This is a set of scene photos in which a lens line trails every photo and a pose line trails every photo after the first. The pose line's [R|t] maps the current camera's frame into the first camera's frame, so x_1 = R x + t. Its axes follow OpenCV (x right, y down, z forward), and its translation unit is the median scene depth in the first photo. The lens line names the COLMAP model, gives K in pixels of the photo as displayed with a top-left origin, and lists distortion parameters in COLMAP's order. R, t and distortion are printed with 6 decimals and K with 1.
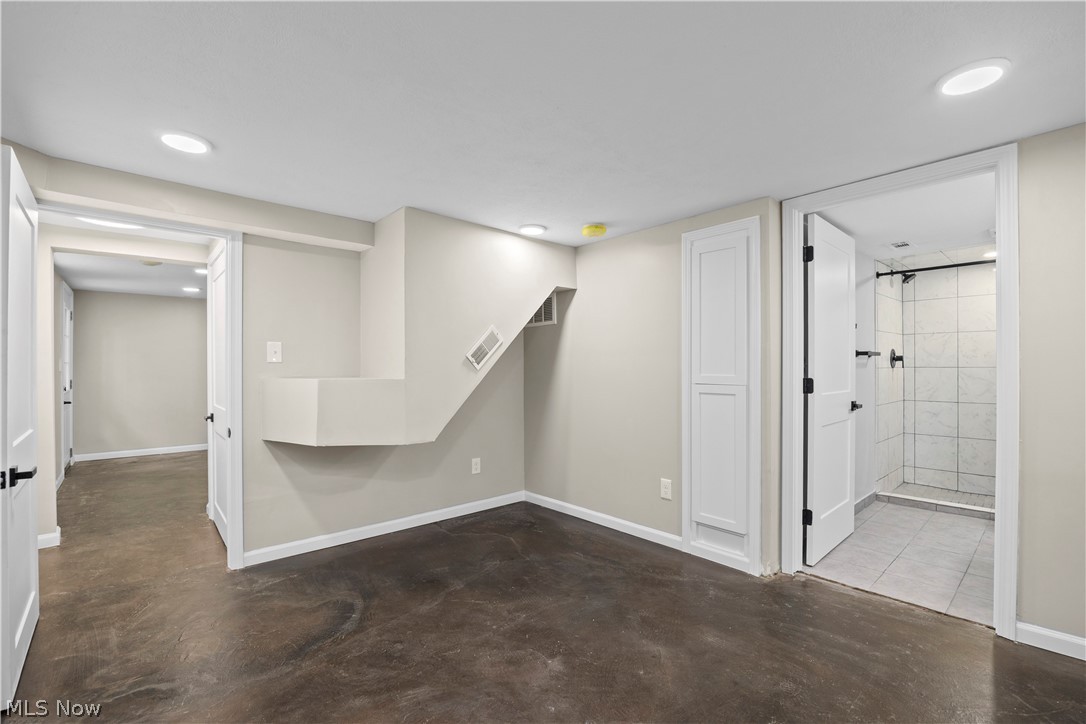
lens RADIAL K [[479.1, 0, 542.5], [0, 479.1, 367.2], [0, 0, 1]] dist [-0.018410, 0.002424]
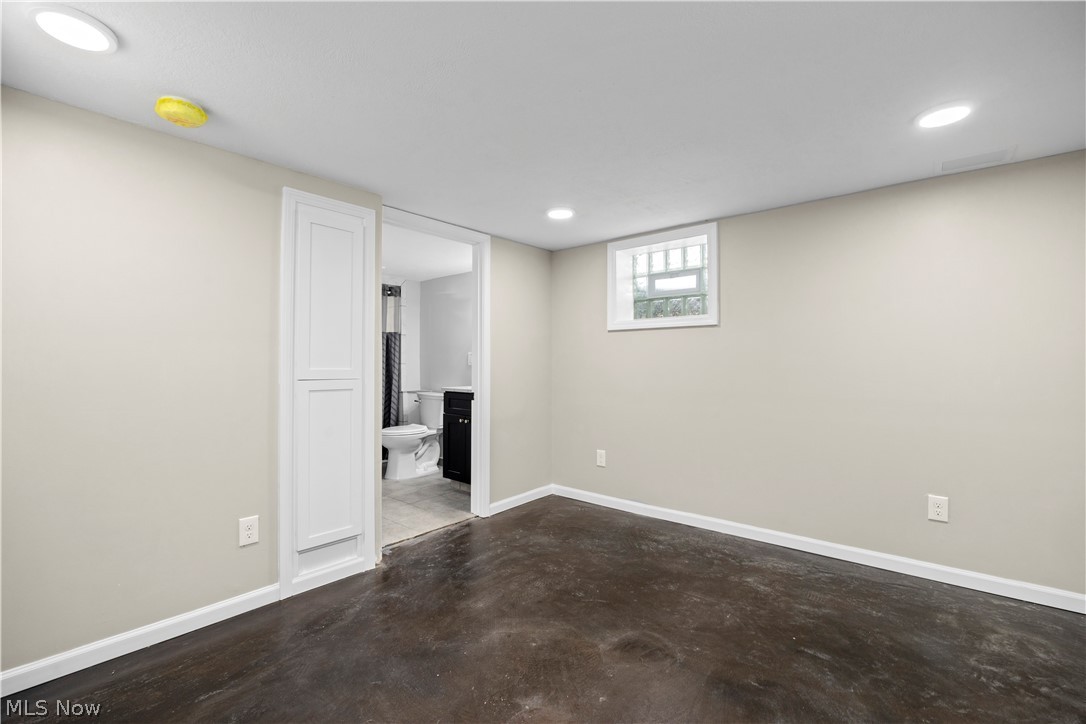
lens RADIAL K [[479.1, 0, 541.0], [0, 479.1, 359.5], [0, 0, 1]] dist [-0.018410, 0.002424]
pose [[-0.157704, 0.011385, 0.987421, -0.625765], [-0.001536, 0.999929, -0.011775, 0.010077], [-0.987485, -0.003374, -0.157675, 0.841509]]
